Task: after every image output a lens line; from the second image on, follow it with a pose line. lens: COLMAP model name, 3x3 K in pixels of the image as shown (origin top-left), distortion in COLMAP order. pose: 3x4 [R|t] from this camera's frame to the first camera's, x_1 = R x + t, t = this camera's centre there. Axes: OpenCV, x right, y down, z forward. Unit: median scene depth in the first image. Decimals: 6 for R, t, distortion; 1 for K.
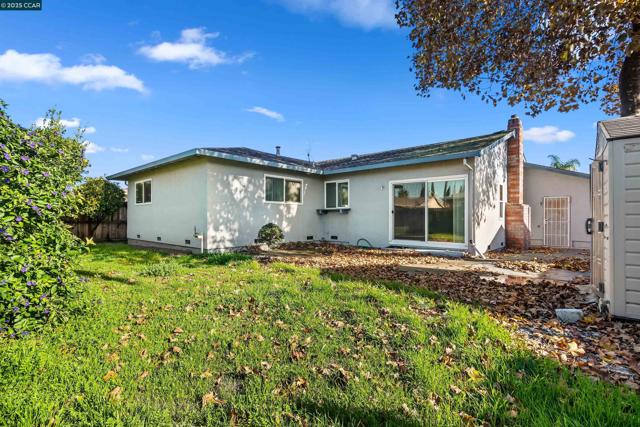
lens RADIAL K [[311.1, 0, 322.1], [0, 311.1, 213.8], [0, 0, 1]] dist [0.001782, 0.002742]
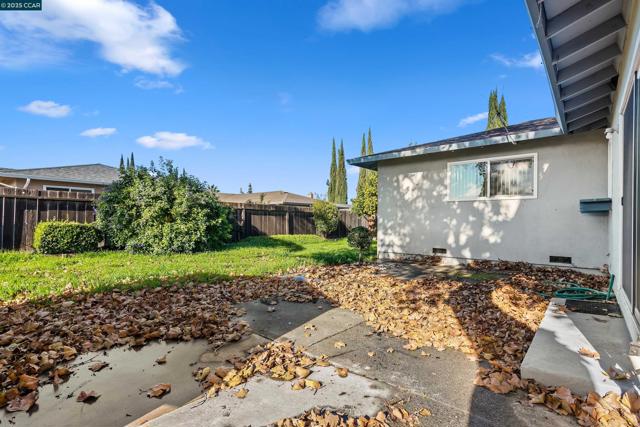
lens RADIAL K [[311.1, 0, 332.8], [0, 311.1, 223.6], [0, 0, 1]] dist [0.001782, 0.002742]
pose [[0.021272, 0.001332, -0.999773, 0.518949], [0.004762, 0.999988, 0.001434, 0.014955], [0.999762, -0.004791, 0.021266, 0.657508]]
